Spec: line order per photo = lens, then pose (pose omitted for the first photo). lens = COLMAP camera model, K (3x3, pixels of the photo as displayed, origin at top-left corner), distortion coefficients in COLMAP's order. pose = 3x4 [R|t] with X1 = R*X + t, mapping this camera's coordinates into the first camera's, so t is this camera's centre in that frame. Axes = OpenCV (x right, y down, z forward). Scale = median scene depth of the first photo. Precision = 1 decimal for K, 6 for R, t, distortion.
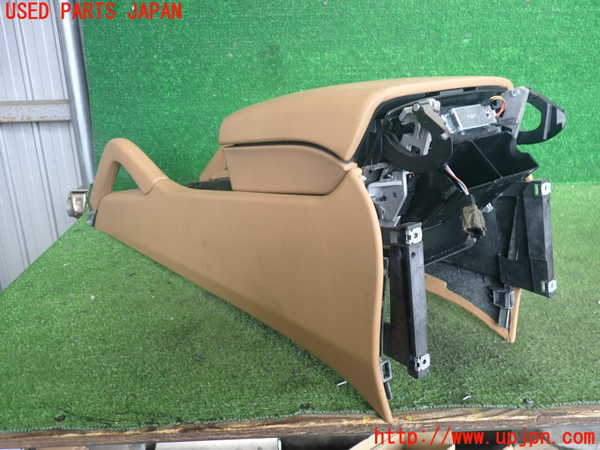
lens RADIAL K [[528.3, 0, 300.0], [0, 528.3, 225.0], [0, 0, 1]] dist [0.019147, -0.009462]
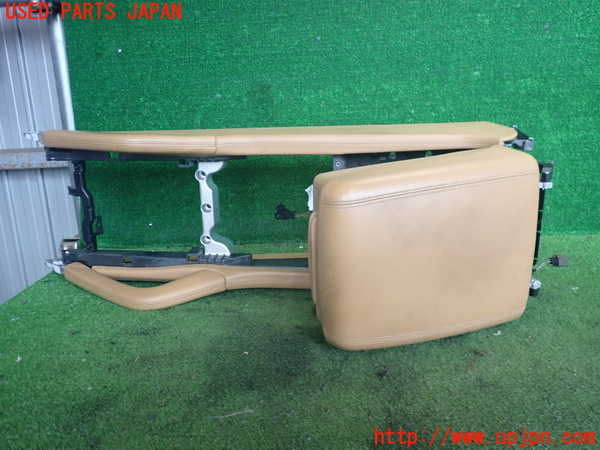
lens RADIAL K [[528.3, 0, 300.0], [0, 528.3, 225.0], [0, 0, 1]] dist [0.019147, -0.009462]
pose [[0.993492, -0.000078, -0.113904, 0.118750], [-0.010477, 0.995698, -0.092065, -0.005345], [0.113421, 0.092659, 0.989217, 0.101988]]
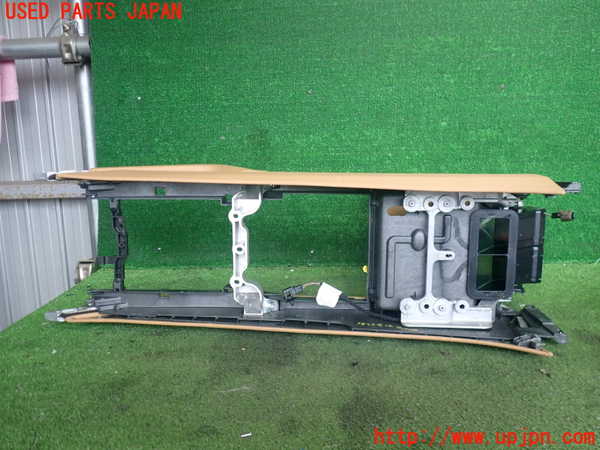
lens RADIAL K [[528.3, 0, 300.0], [0, 528.3, 225.0], [0, 0, 1]] dist [0.019147, -0.009462]
pose [[0.994634, 0.009513, -0.103022, 0.139252], [-0.026568, 0.985858, -0.165466, 0.033234], [0.099991, 0.167315, 0.980820, -0.026925]]
